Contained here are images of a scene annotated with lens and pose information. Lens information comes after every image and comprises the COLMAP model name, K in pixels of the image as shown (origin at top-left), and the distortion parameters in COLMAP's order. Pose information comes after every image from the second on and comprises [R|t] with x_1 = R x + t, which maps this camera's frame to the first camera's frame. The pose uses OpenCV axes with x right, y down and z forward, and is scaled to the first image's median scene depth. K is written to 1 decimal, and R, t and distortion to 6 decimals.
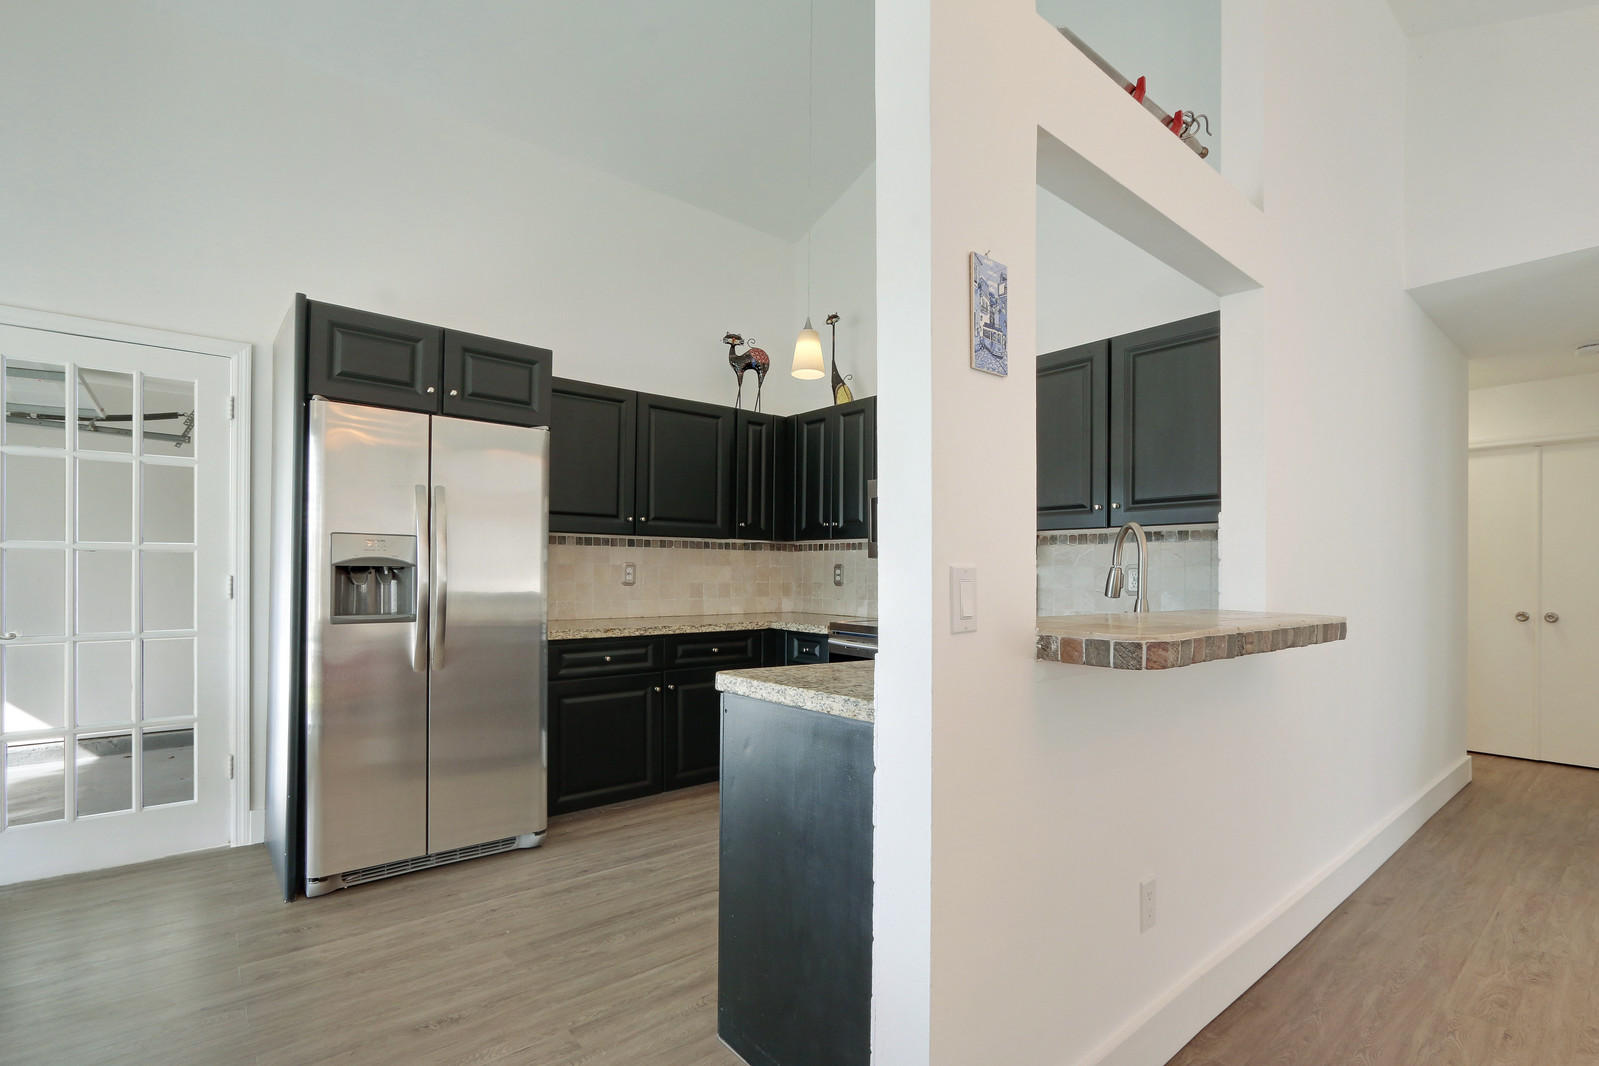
lens RADIAL K [[745.9, 0, 796.5], [0, 745.9, 576.0], [0, 0, 1]] dist [-0.020016, 0.000107]
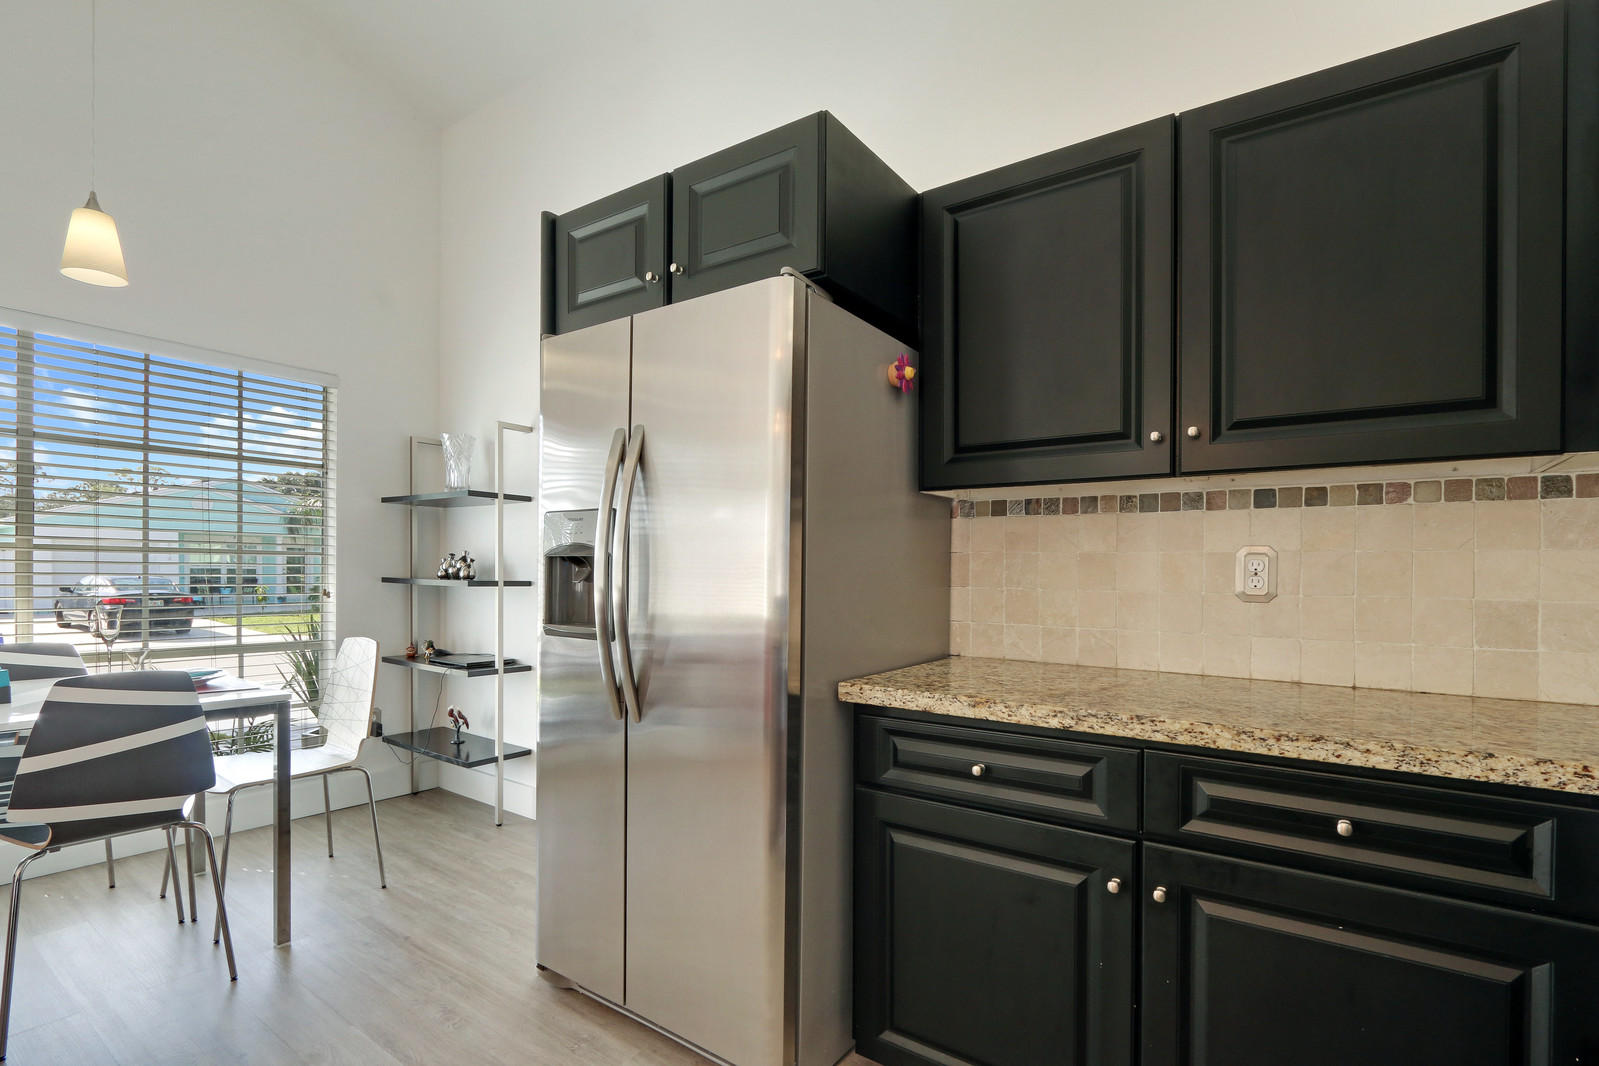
lens RADIAL K [[771.0, 0, 797.2], [0, 771.0, 582.5], [0, 0, 1]] dist [-0.006865, 0.000849]
pose [[0.259122, 0.007062, -0.965819, 0.138436], [-0.009347, 0.999945, 0.004804, 0.002502], [0.965799, 0.007783, 0.259173, 0.742323]]
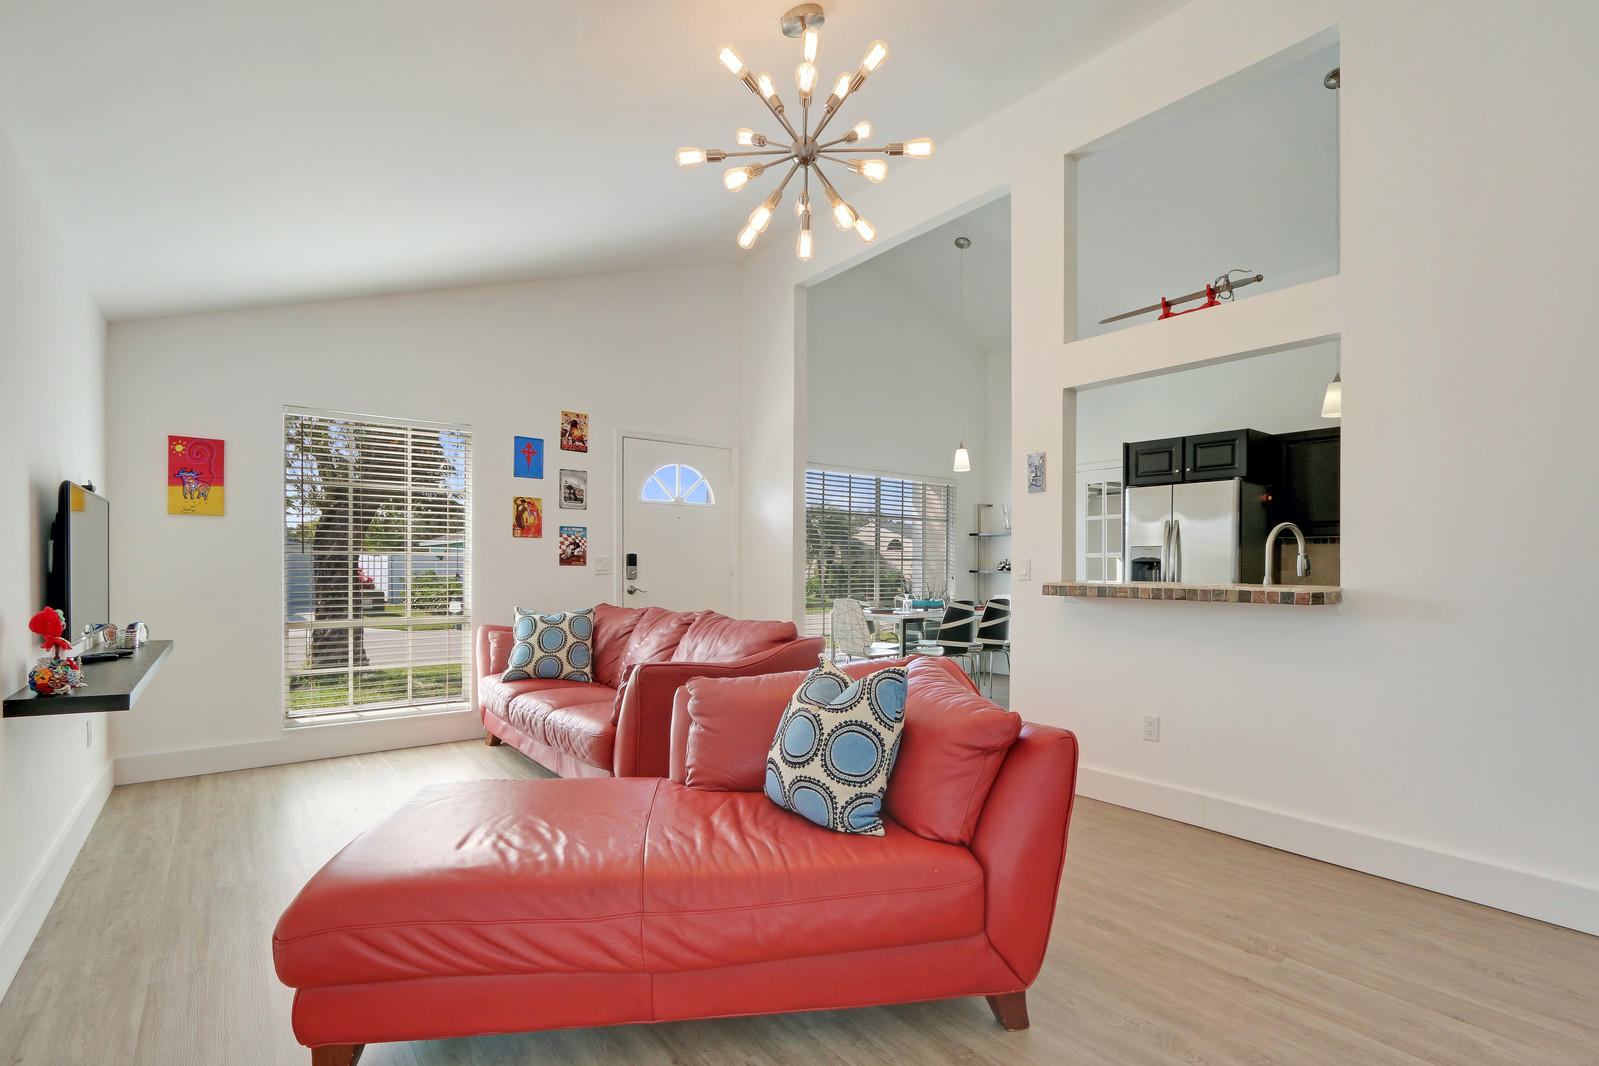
lens RADIAL K [[745.9, 0, 796.5], [0, 745.9, 576.0], [0, 0, 1]] dist [-0.020016, 0.000107]
pose [[-0.046646, 0.002050, -0.998909, 1.175194], [-0.002045, 0.999996, 0.002147, 0.017874], [0.998909, 0.002143, -0.046642, 0.073097]]
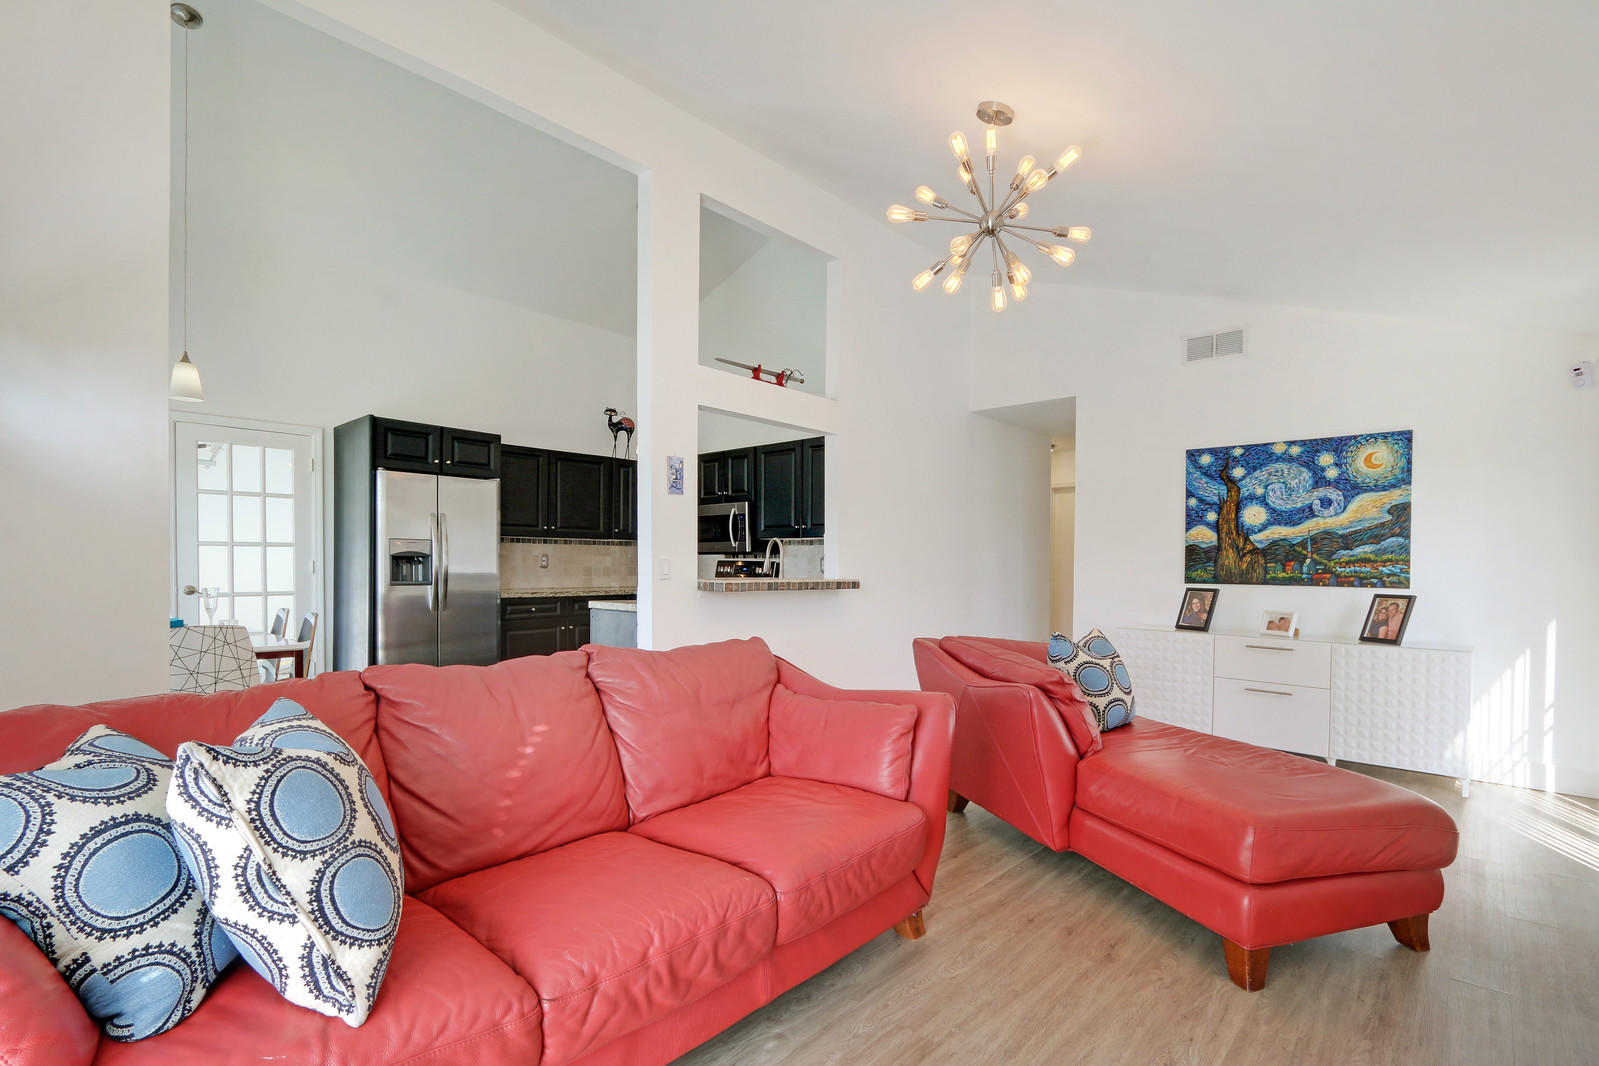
lens RADIAL K [[771.0, 0, 797.2], [0, 771.0, 582.5], [0, 0, 1]] dist [-0.006865, 0.000849]
pose [[0.993346, -0.001154, 0.115164, 0.142590], [-0.001498, 0.999736, 0.022941, 0.005557], [-0.115160, -0.022961, 0.993082, -0.807926]]
